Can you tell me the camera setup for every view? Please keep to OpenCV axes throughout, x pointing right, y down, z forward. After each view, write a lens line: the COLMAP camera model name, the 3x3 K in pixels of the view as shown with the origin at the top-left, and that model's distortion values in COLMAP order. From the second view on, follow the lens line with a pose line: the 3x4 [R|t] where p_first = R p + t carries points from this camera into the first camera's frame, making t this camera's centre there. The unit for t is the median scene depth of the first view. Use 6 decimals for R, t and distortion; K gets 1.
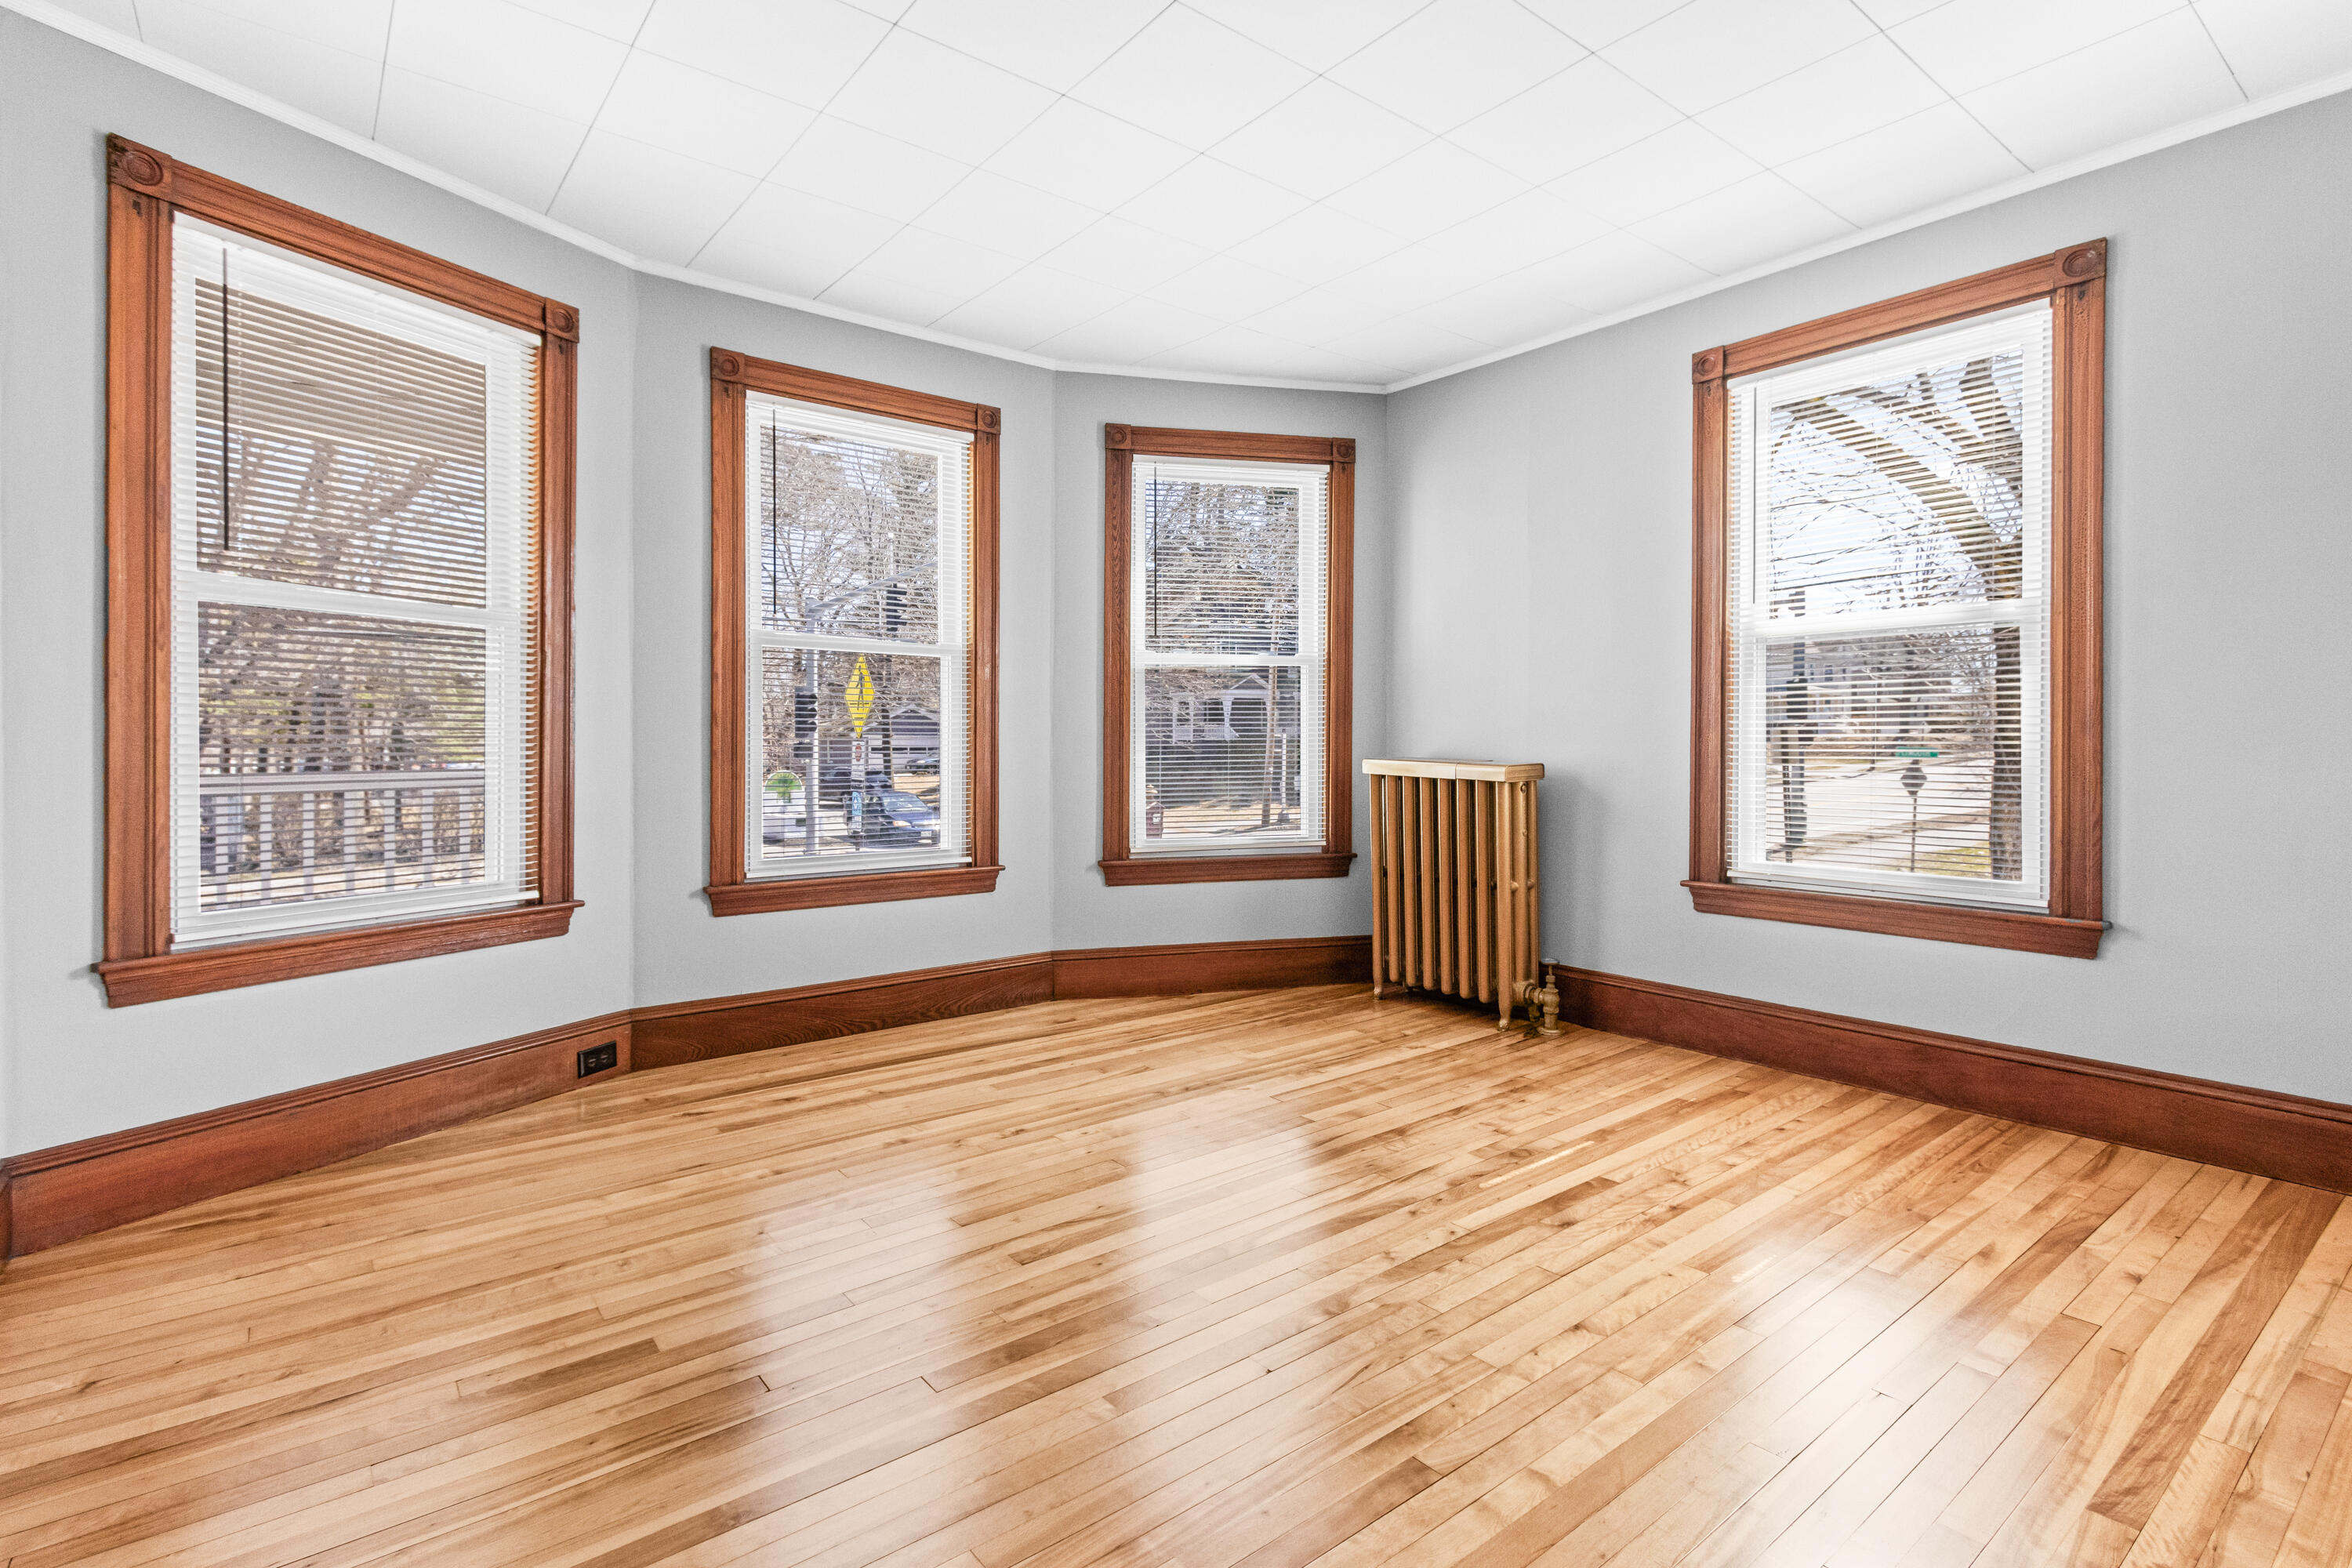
lens RADIAL K [[1120.4, 0, 1176.7], [0, 1120.4, 741.4], [0, 0, 1]] dist [-0.001139, -0.001817]
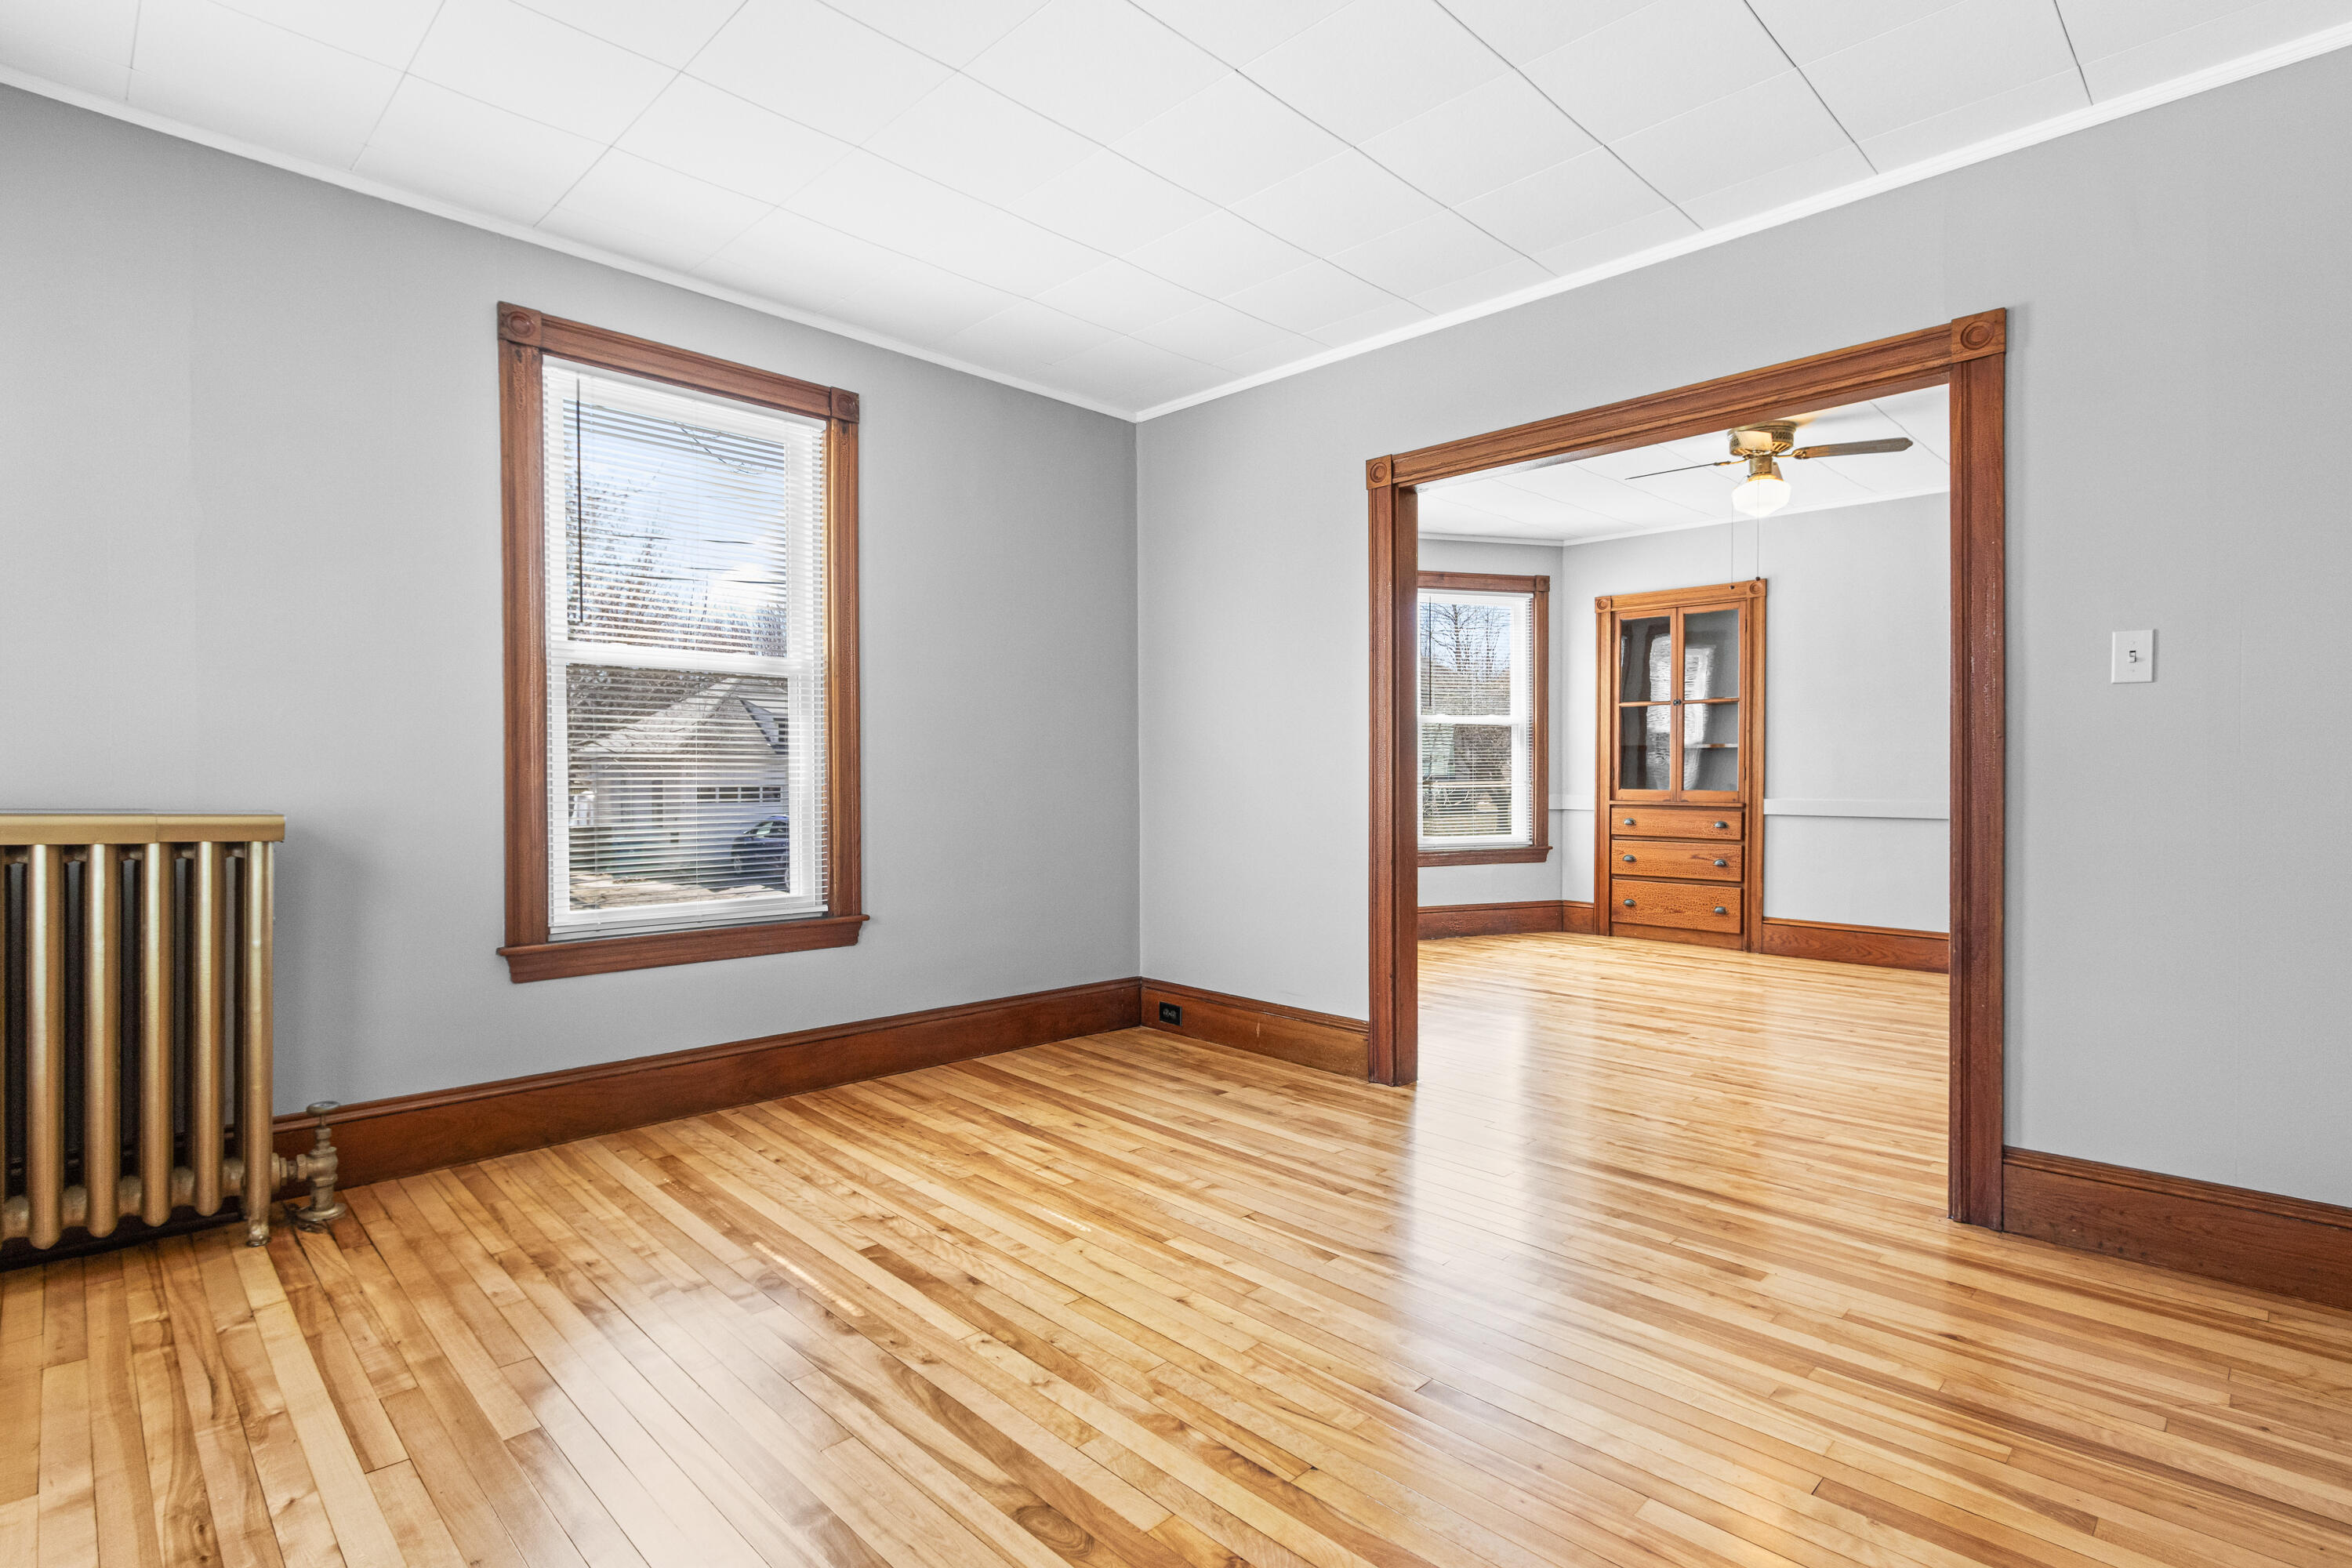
lens RADIAL K [[1120.4, 0, 1177.8], [0, 1120.4, 785.3], [0, 0, 1]] dist [-0.001139, -0.001817]
pose [[-0.108590, -0.008544, 0.994050, -0.535871], [-0.000410, 0.999963, 0.008550, -0.002376], [-0.994087, 0.000521, -0.108590, 0.797872]]
